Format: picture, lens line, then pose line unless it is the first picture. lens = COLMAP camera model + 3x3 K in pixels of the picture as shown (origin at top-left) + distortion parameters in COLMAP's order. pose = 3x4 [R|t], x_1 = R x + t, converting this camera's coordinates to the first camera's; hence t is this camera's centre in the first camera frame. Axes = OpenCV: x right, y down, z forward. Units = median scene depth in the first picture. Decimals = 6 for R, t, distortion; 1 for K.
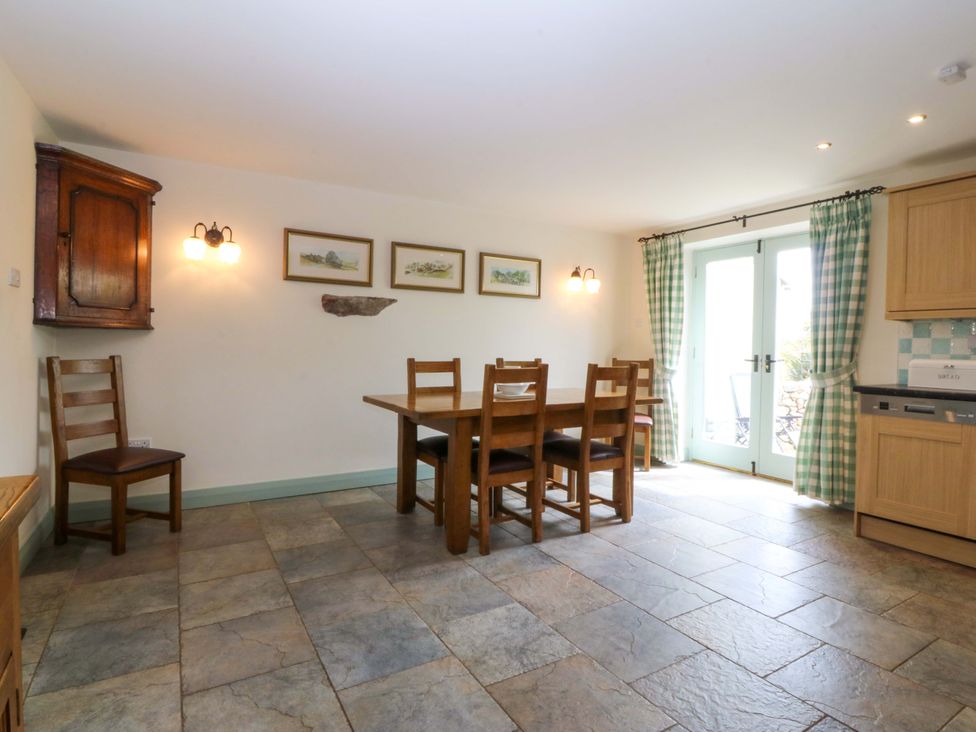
lens RADIAL K [[537.1, 0, 491.4], [0, 537.1, 347.1], [0, 0, 1]] dist [-0.004436, -0.010876]
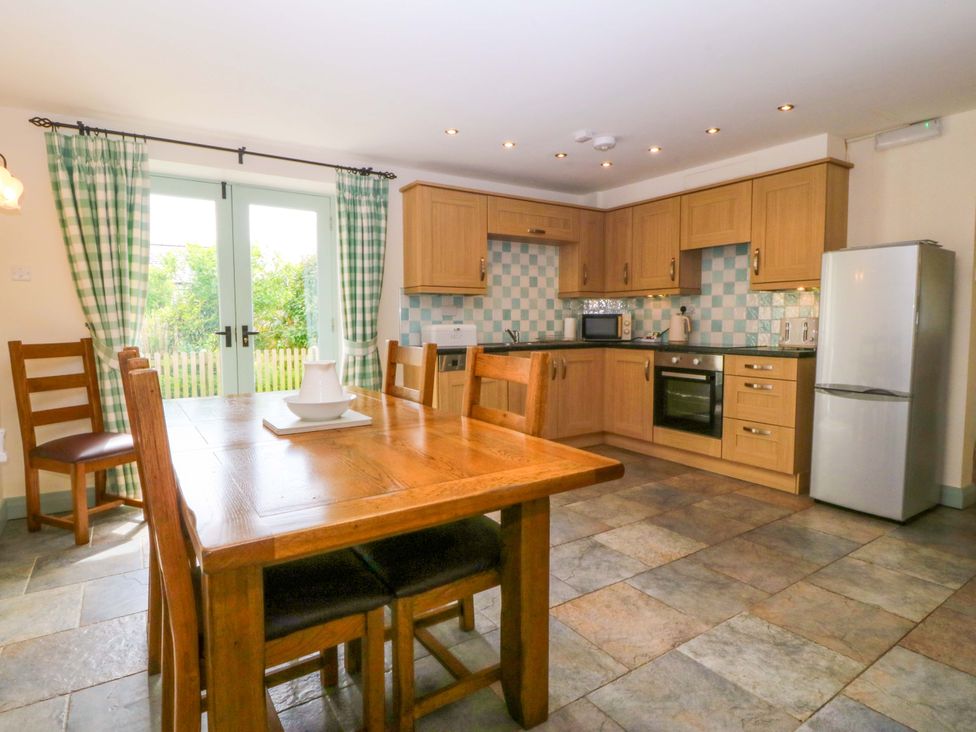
lens RADIAL K [[537.1, 0, 484.0], [0, 537.1, 356.0], [0, 0, 1]] dist [-0.004436, -0.010876]
pose [[-0.051851, -0.085211, 0.995013, -0.517363], [0.003622, 0.996331, 0.085512, -0.013136], [-0.998648, 0.008038, -0.051353, 1.005233]]
